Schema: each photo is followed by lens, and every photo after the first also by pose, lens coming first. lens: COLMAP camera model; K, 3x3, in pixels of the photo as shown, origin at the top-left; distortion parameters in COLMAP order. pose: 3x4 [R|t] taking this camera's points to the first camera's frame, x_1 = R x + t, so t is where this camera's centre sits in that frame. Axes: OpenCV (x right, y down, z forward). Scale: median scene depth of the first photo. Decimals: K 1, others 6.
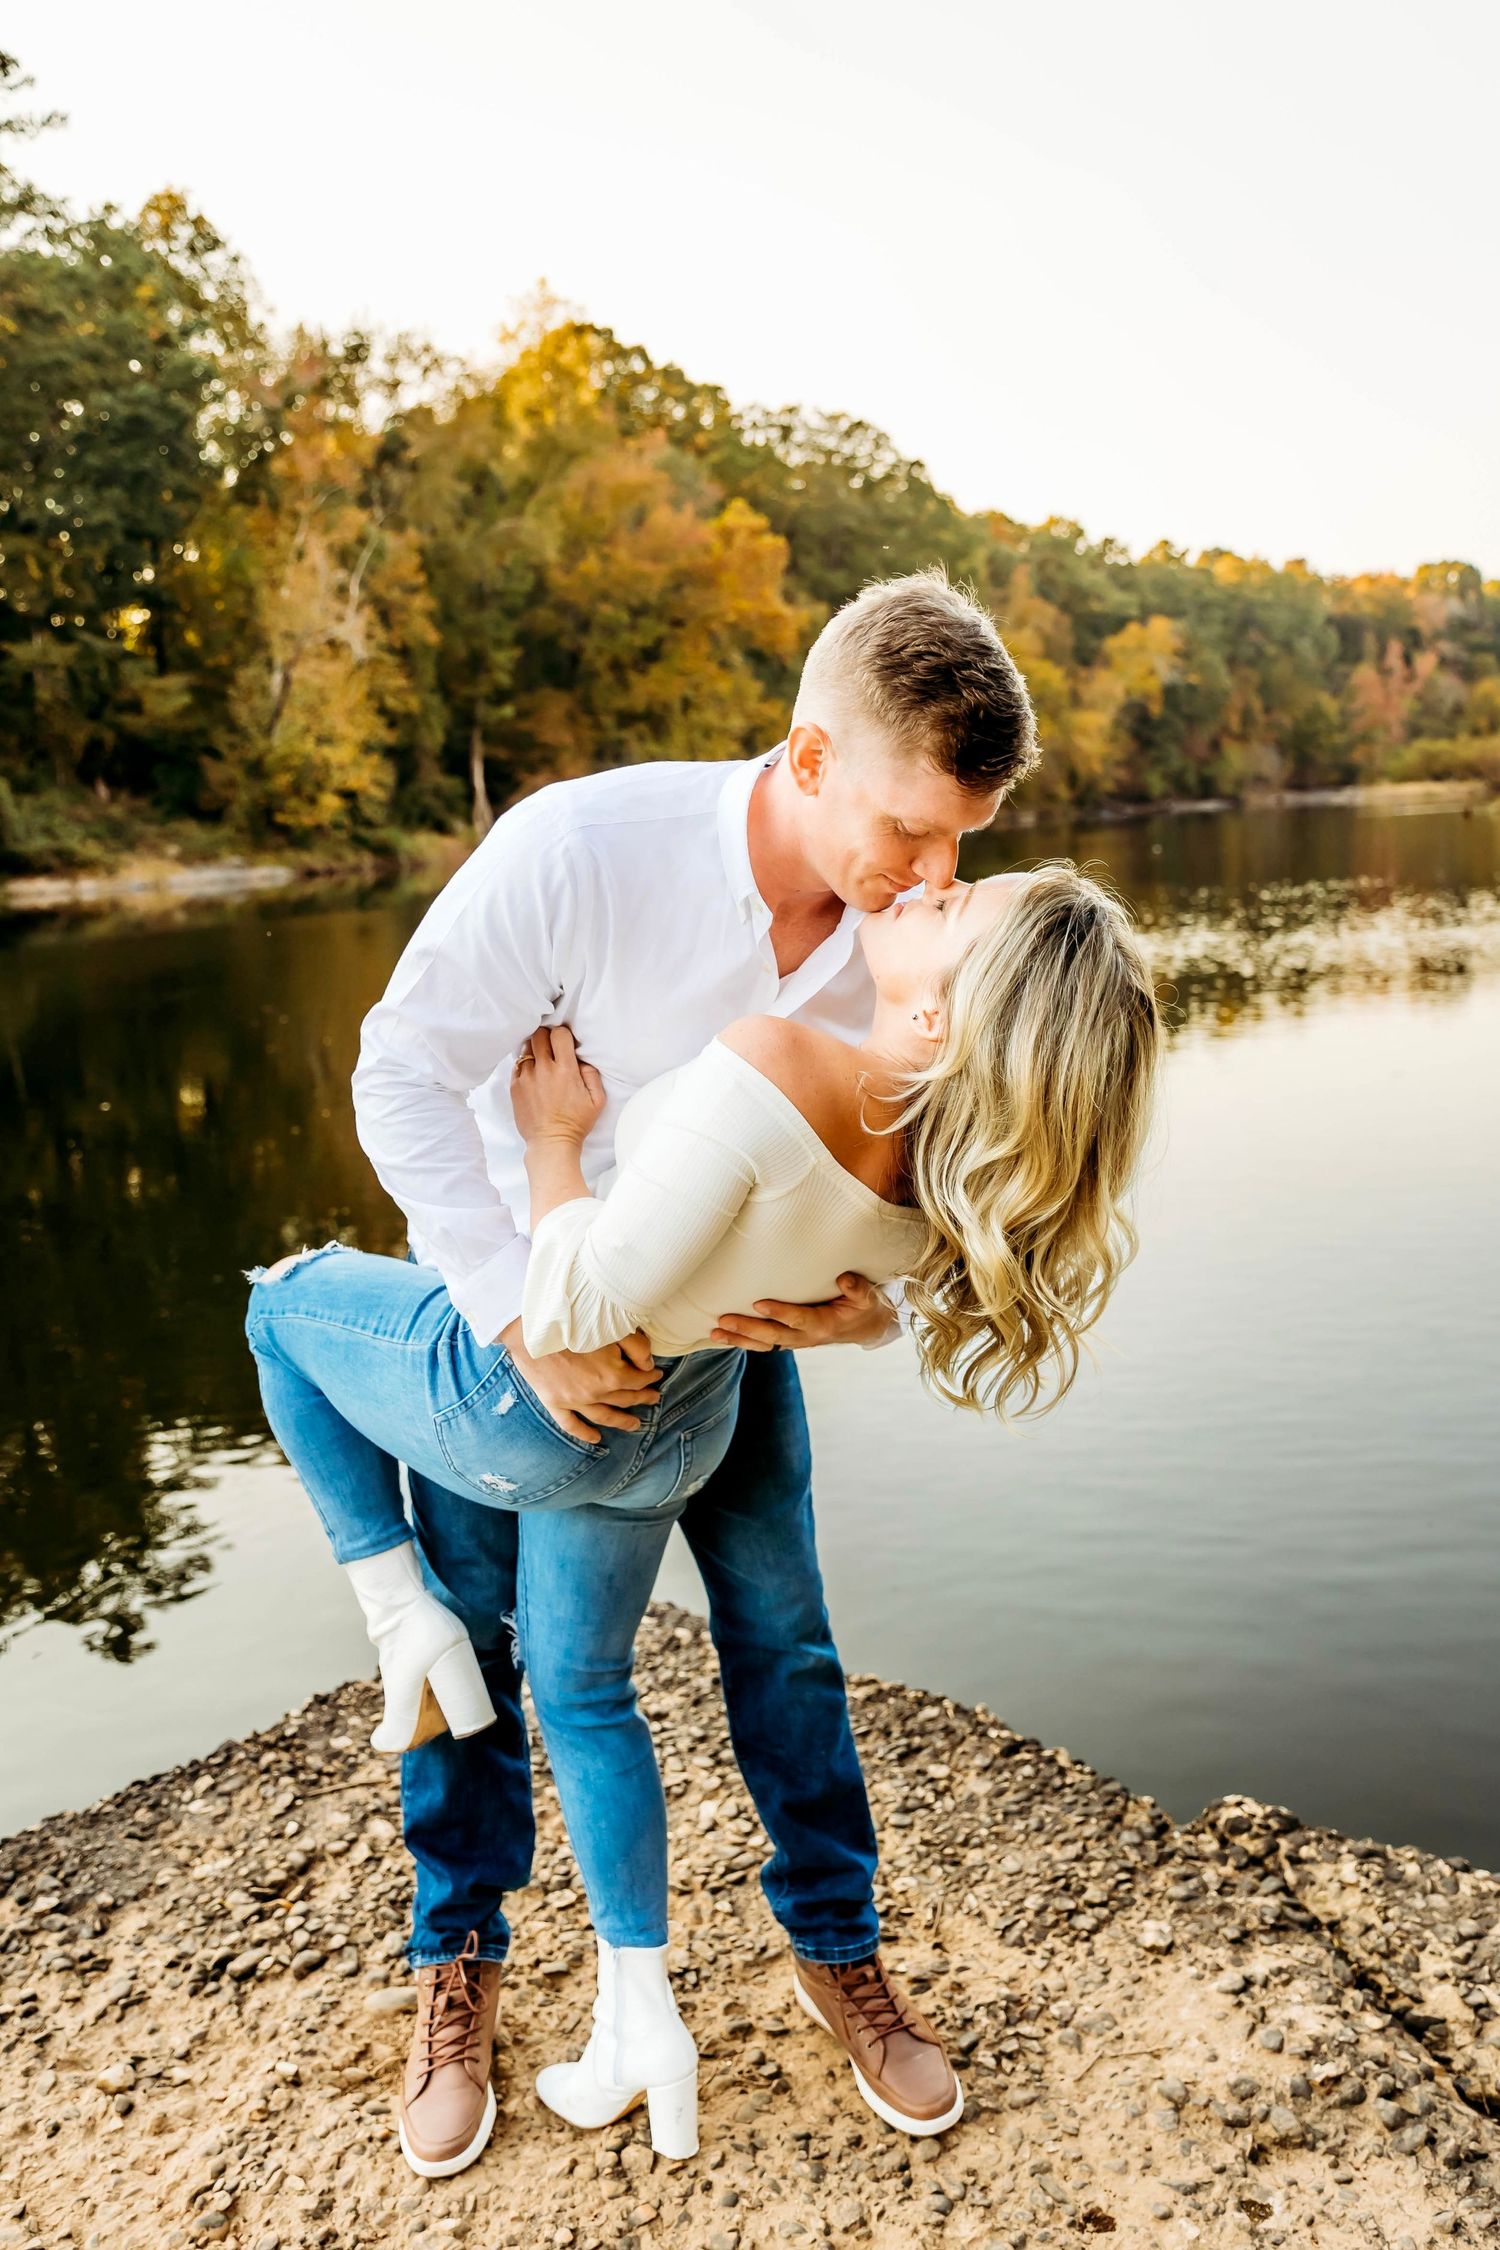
lens RADIAL K [[2277.4, 0, 751.7], [0, 2277.4, 1118.6], [0, 0, 1]] dist [-0.002695, 0.000000]
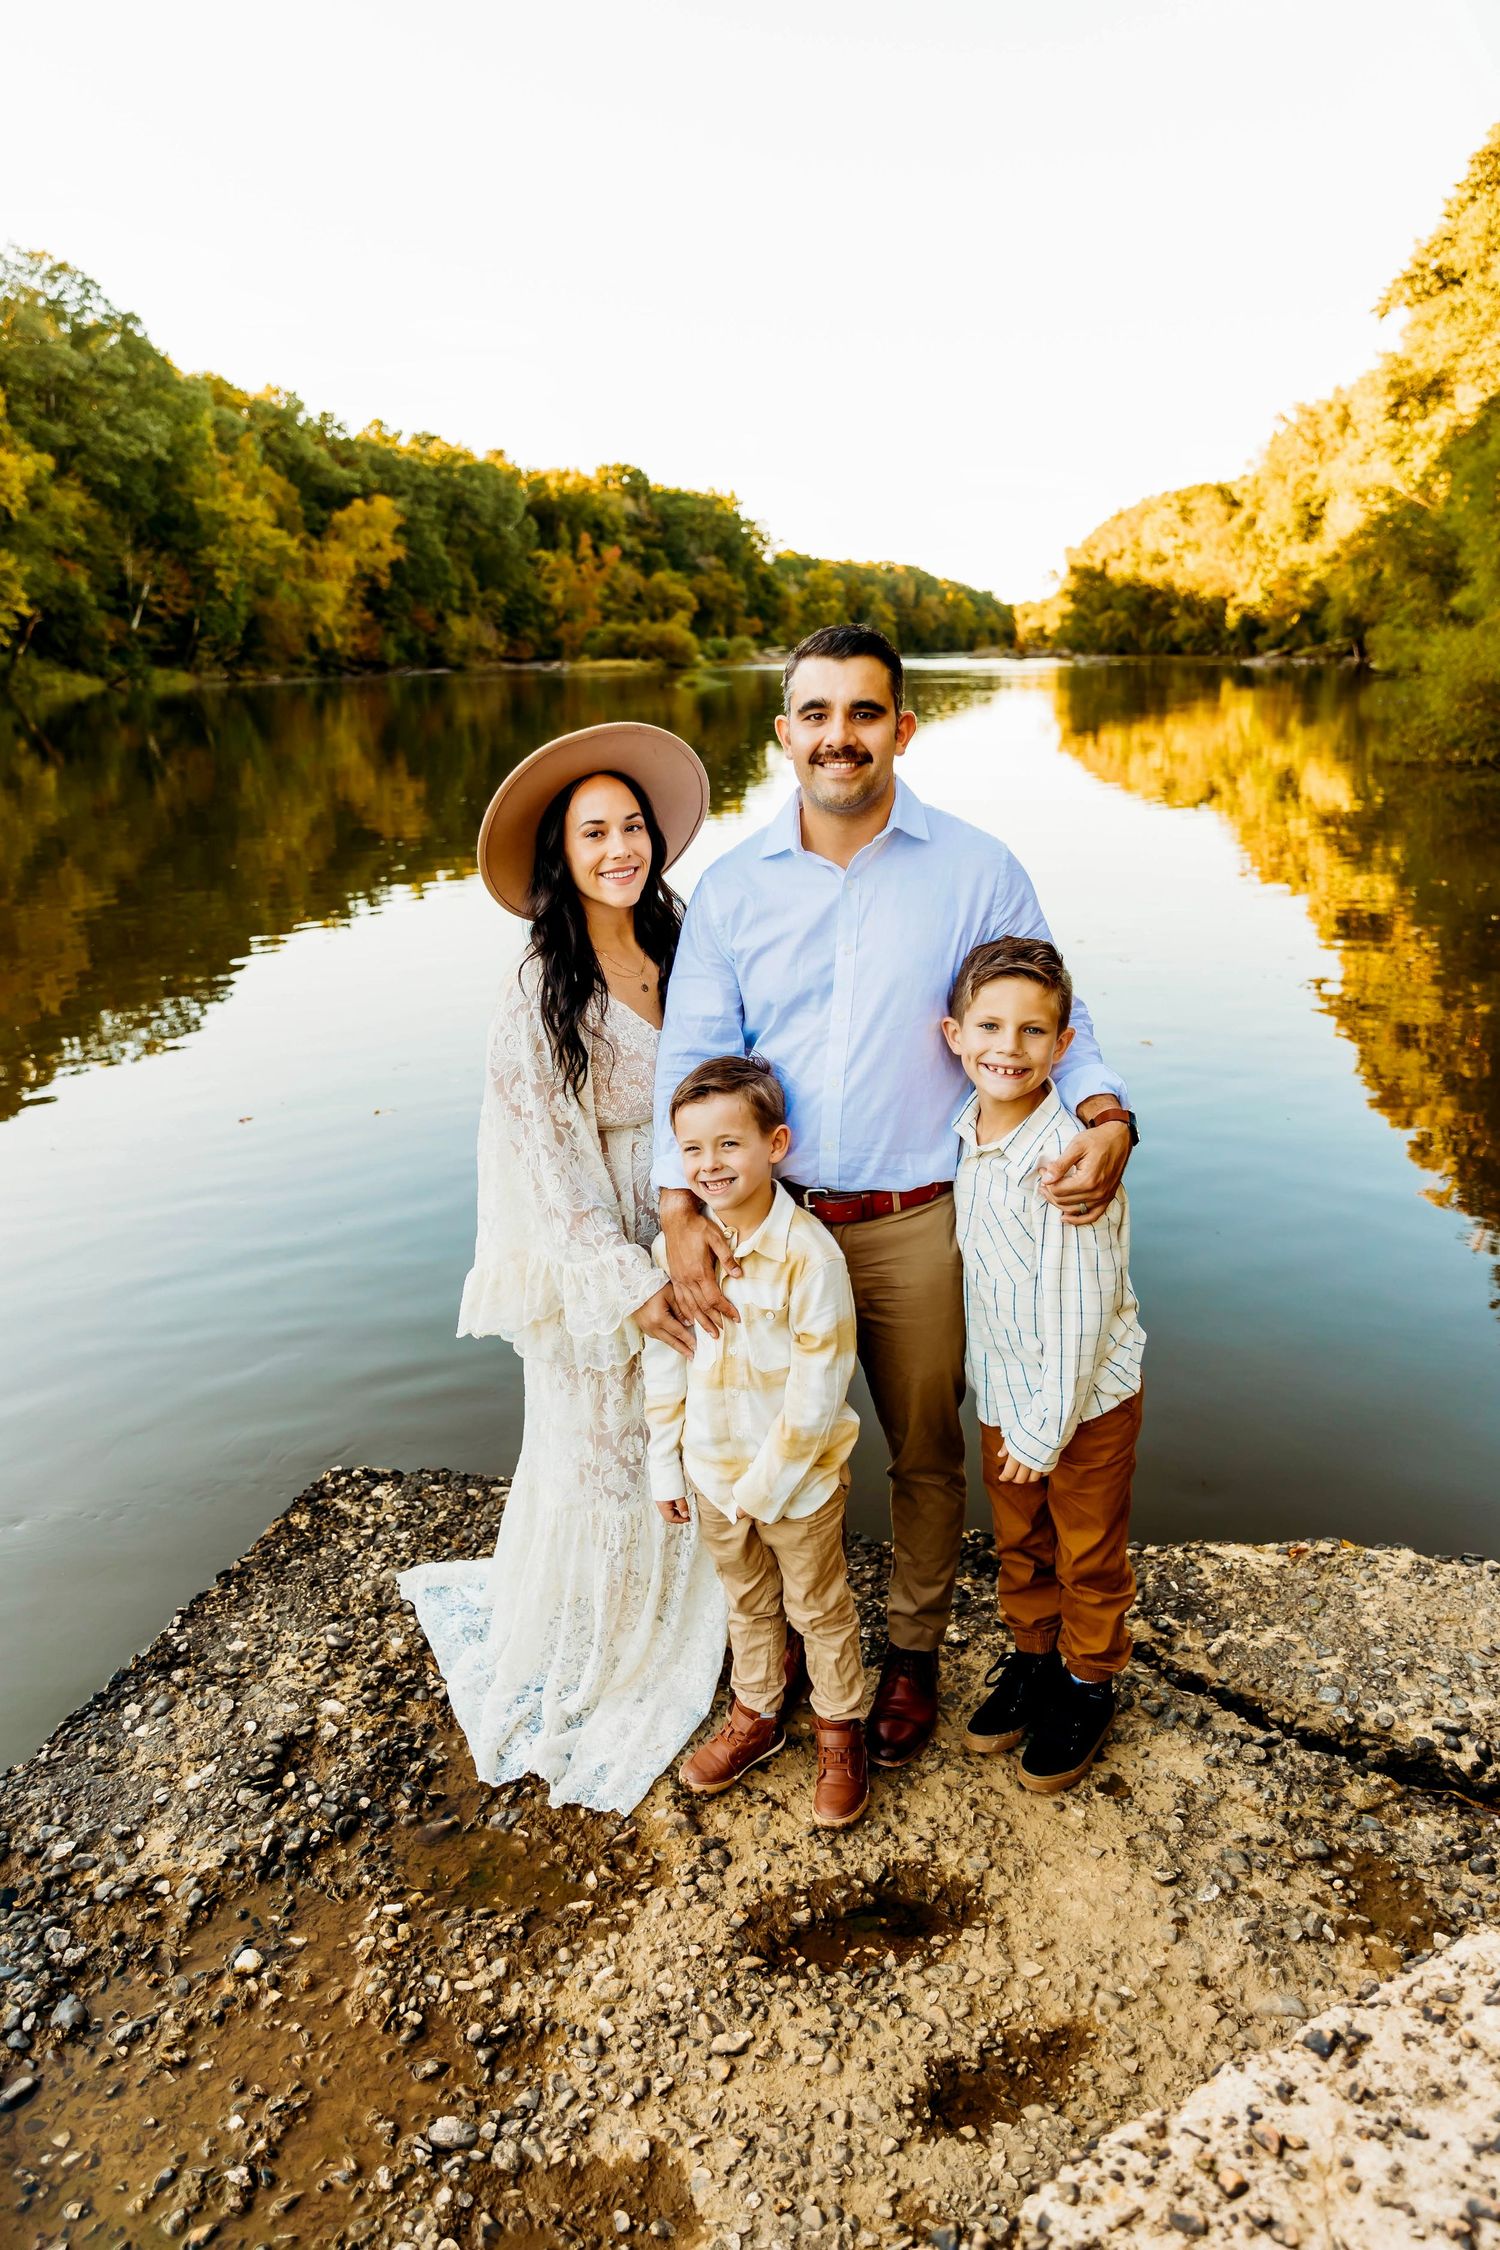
lens RADIAL K [[2277.4, 0, 749.2], [0, 2277.4, 1128.7], [0, 0, 1]] dist [-0.002695, 0.000000]
pose [[0.812759, -0.111492, 0.571833, -0.341708], [0.022269, 0.986746, 0.160738, -0.091954], [-0.582175, -0.117908, 0.804469, -0.022744]]
